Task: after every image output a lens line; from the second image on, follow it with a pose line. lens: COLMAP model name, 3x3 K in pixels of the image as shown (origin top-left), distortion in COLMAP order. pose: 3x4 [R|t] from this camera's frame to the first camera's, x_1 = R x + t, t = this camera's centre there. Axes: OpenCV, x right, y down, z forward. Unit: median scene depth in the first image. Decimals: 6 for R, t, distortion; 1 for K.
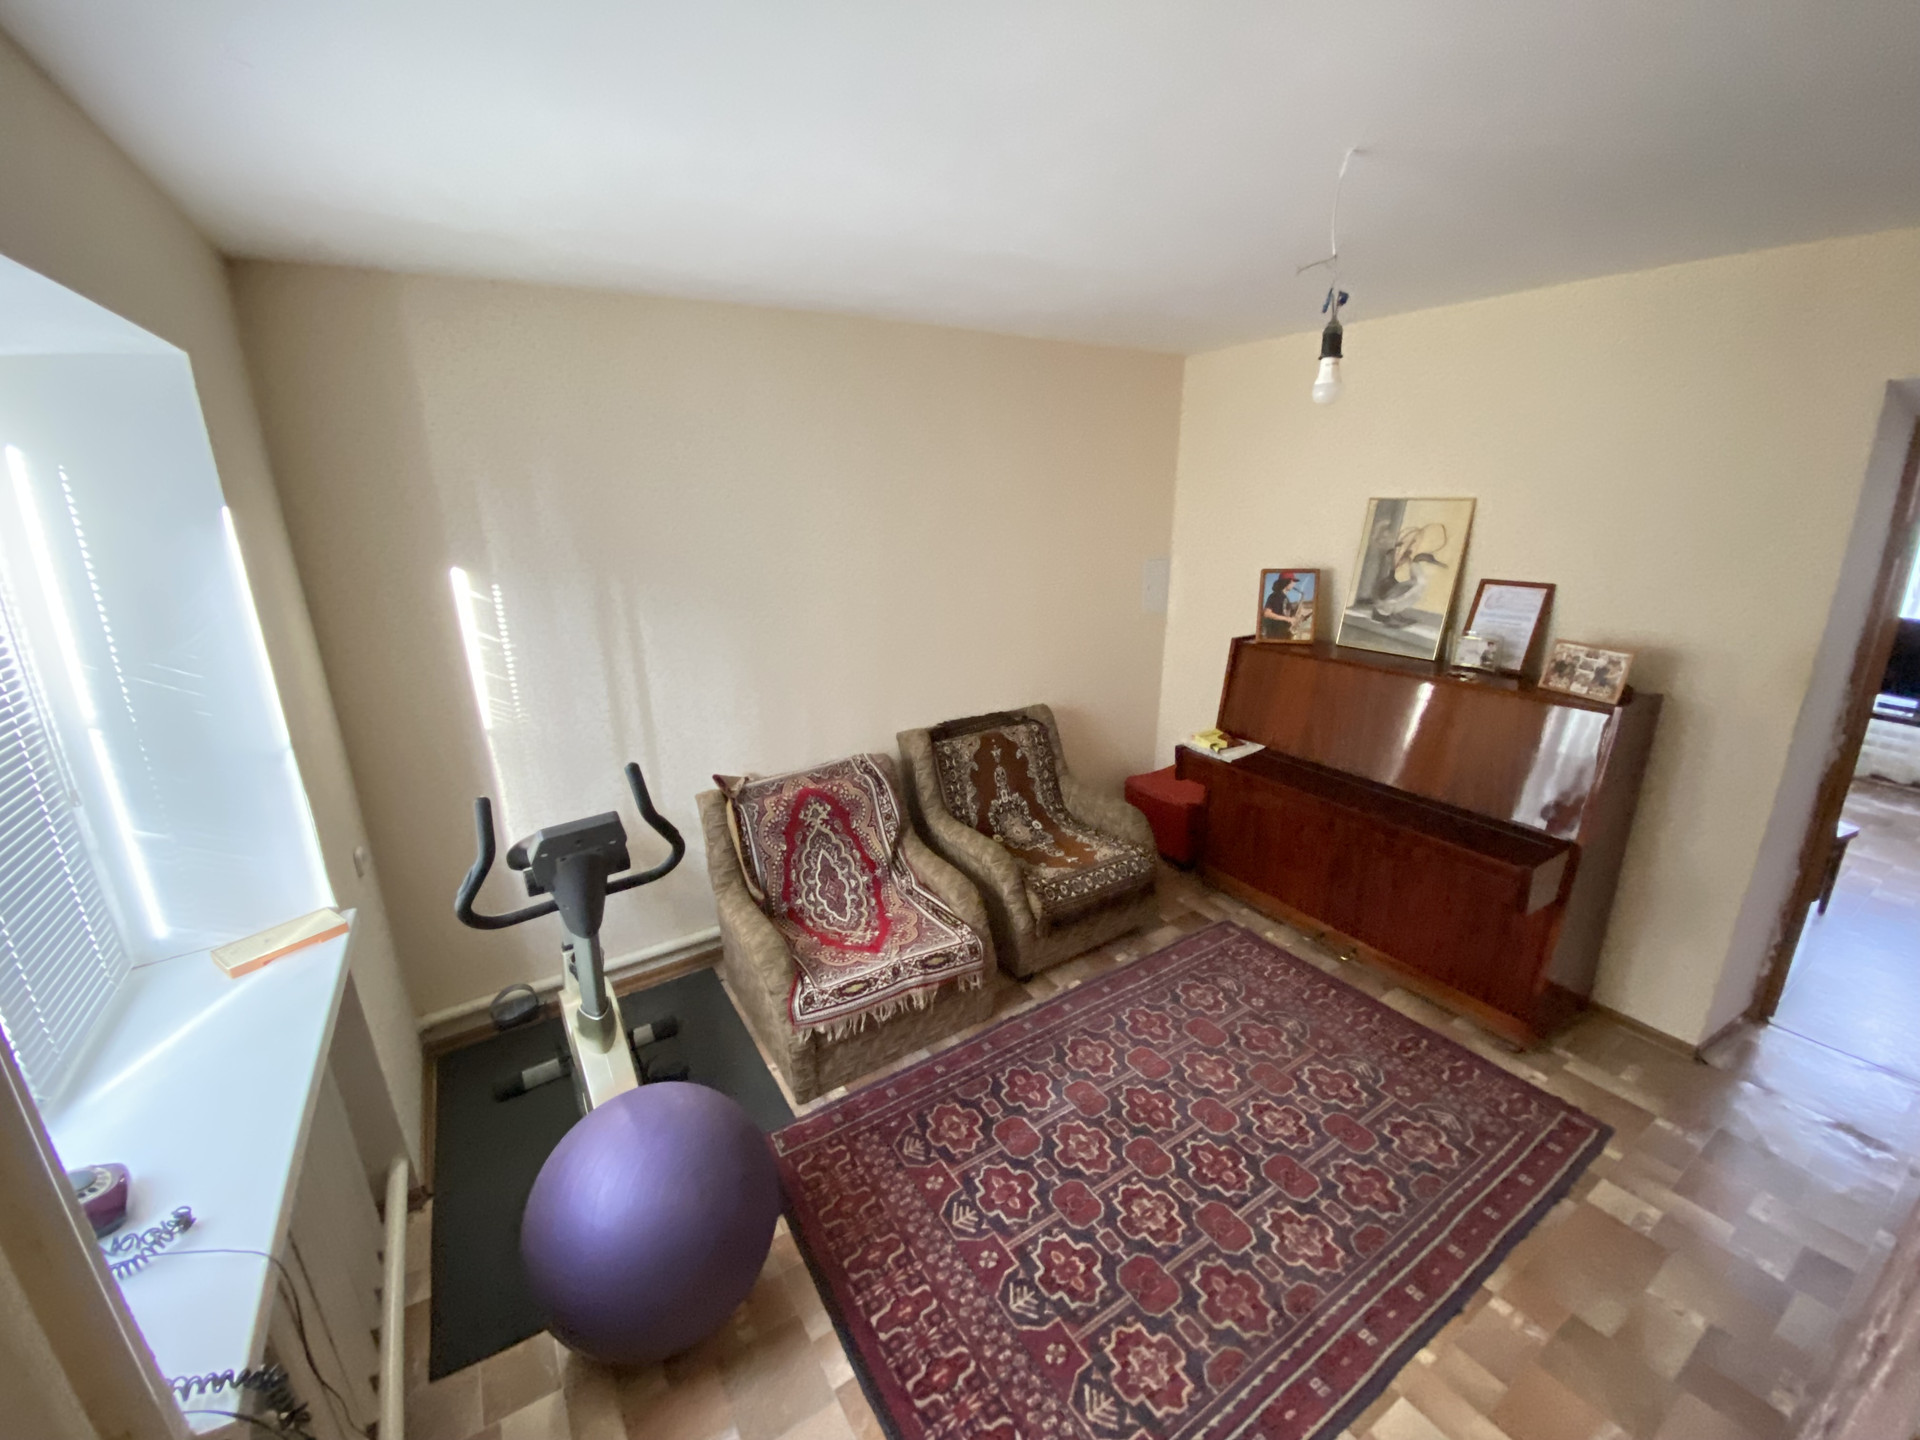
lens RADIAL K [[789.2, 0, 950.6], [0, 789.2, 726.0], [0, 0, 1]] dist [0.022679, -0.020054]
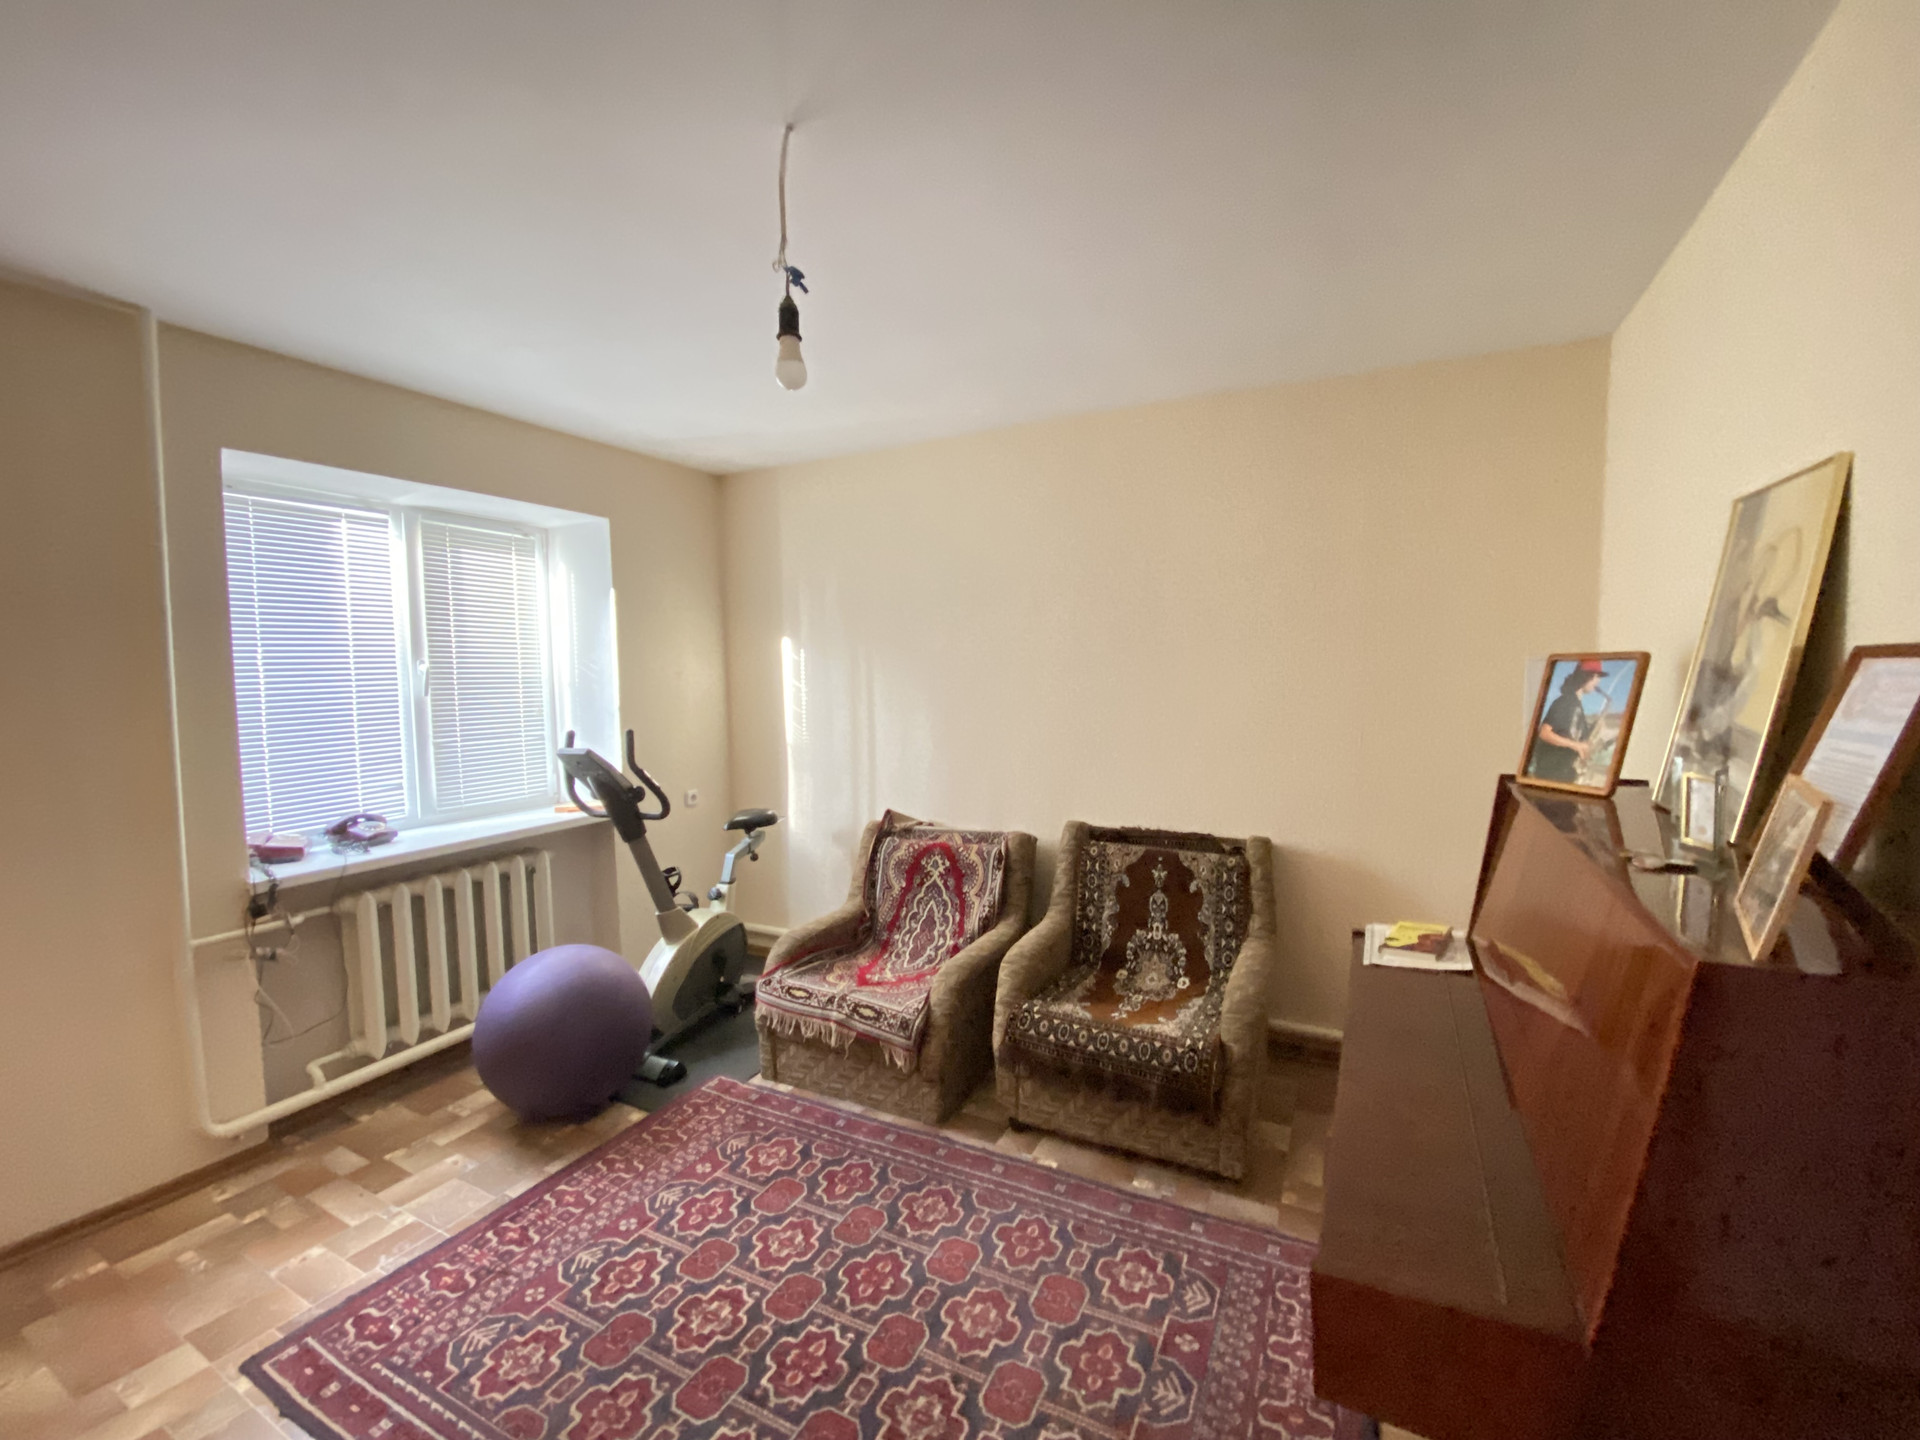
lens RADIAL K [[789.2, 0, 950.6], [0, 789.2, 726.0], [0, 0, 1]] dist [0.022679, -0.020054]
pose [[0.499428, 0.079292, -0.862719, 0.742004], [-0.256166, 0.964792, -0.059621, -0.011465], [0.827618, 0.250776, 0.502156, 0.433560]]
